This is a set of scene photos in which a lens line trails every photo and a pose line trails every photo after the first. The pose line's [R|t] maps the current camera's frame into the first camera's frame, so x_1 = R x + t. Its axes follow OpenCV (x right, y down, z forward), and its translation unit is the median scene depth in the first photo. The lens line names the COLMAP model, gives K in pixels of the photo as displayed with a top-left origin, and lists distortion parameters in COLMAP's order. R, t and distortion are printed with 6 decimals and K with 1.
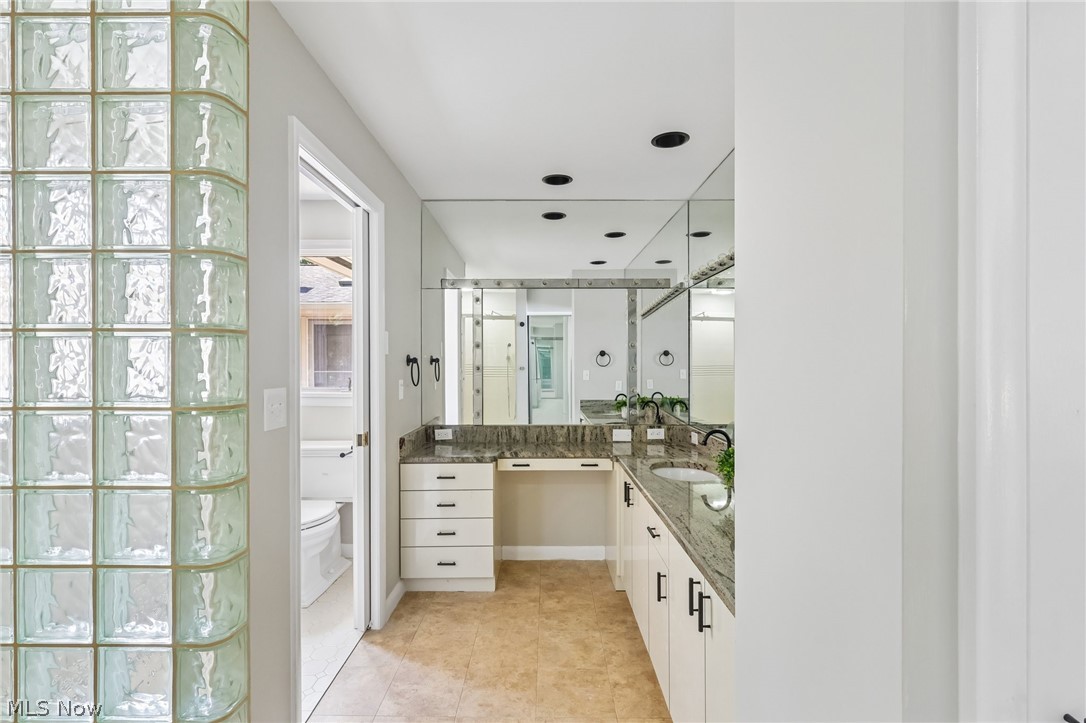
lens RADIAL K [[508.6, 0, 542.3], [0, 508.6, 361.5], [0, 0, 1]] dist [0.002722, 0.001070]
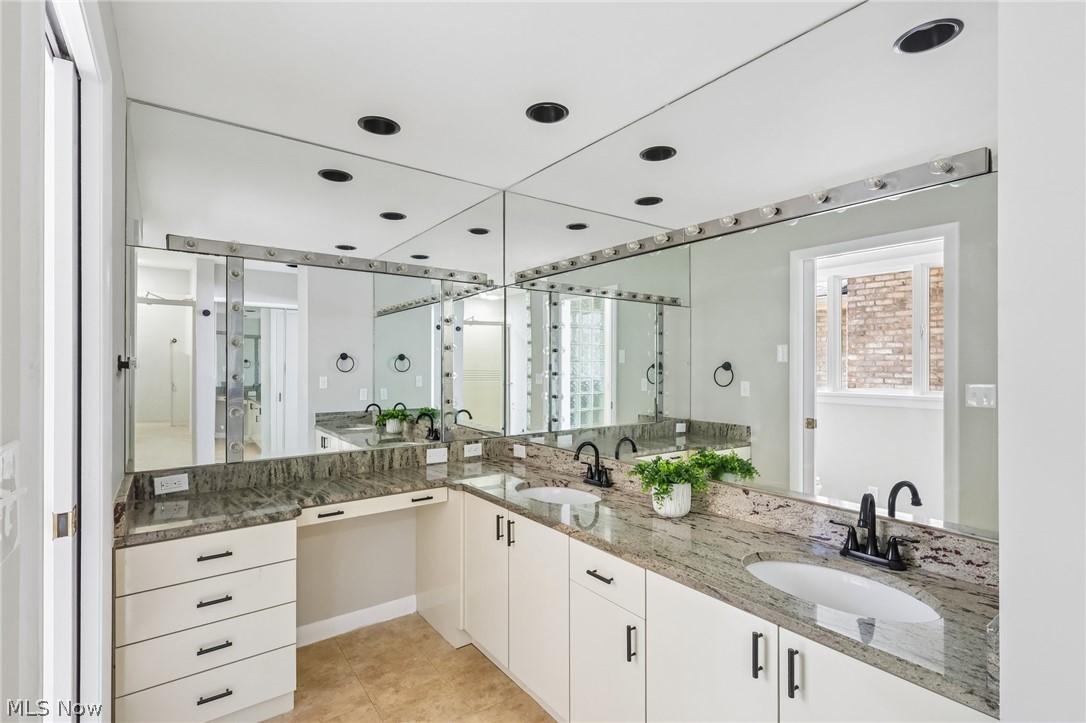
lens RADIAL K [[508.6, 0, 543.9], [0, 508.6, 363.0], [0, 0, 1]] dist [0.002722, 0.001070]
pose [[0.802188, 0.005862, 0.597043, -0.208914], [-0.003005, 0.999979, -0.005781, -0.002371], [-0.597064, 0.002843, 0.802189, 0.236035]]
